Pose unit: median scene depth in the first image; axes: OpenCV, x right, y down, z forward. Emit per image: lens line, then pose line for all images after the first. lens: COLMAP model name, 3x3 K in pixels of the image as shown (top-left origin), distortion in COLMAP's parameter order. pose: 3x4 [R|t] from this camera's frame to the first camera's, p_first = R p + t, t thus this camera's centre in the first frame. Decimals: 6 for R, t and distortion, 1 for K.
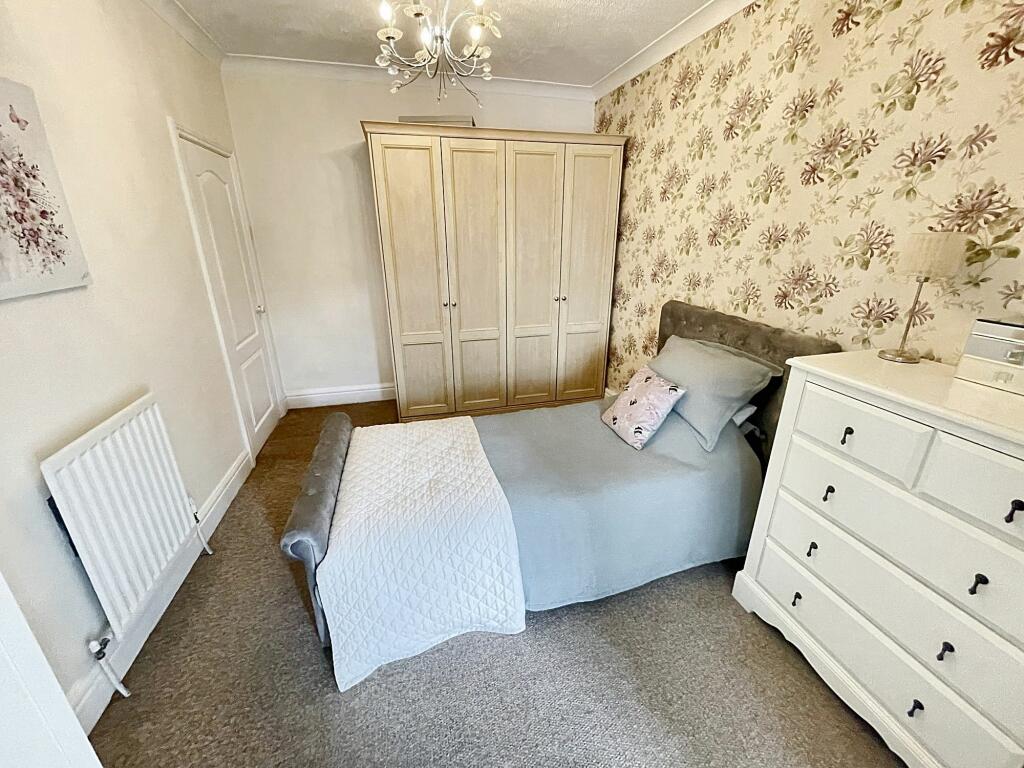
lens RADIAL K [[413.7, 0, 511.9], [0, 413.7, 381.0], [0, 0, 1]] dist [-0.002902, -0.000238]
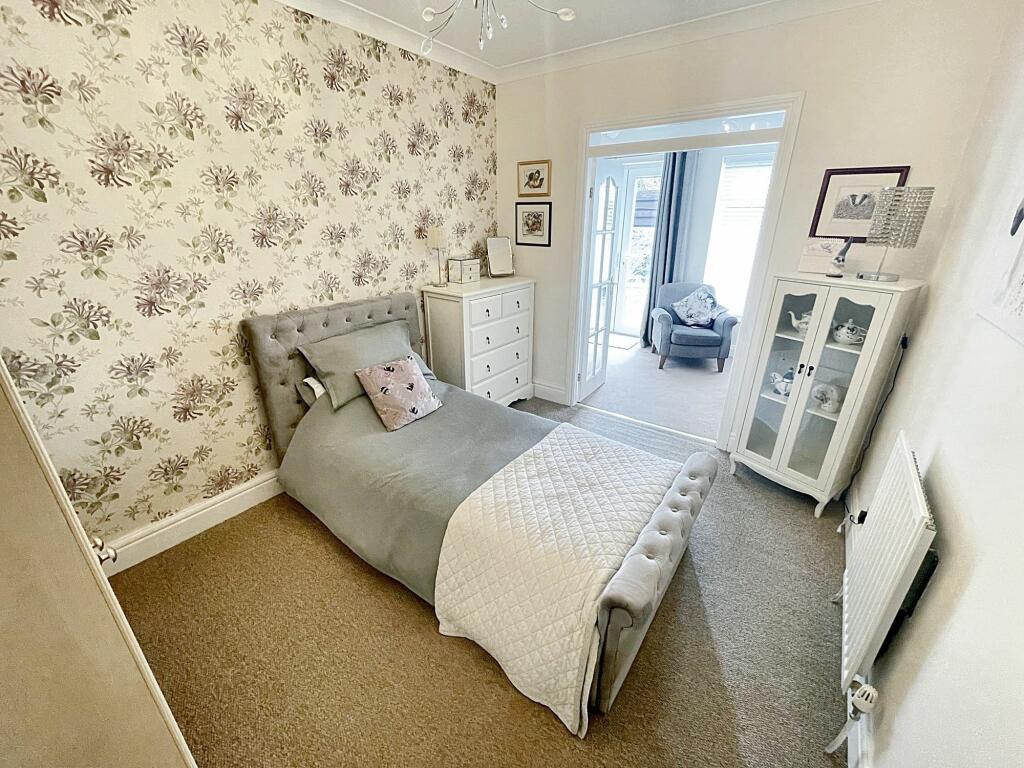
lens RADIAL K [[413.7, 0, 511.0], [0, 413.7, 382.2], [0, 0, 1]] dist [-0.002902, -0.000238]
pose [[-0.623489, -0.293778, 0.724539, -0.721526], [0.264229, 0.793014, 0.548919, -0.527739], [-0.735830, 0.533689, -0.416810, 1.338780]]
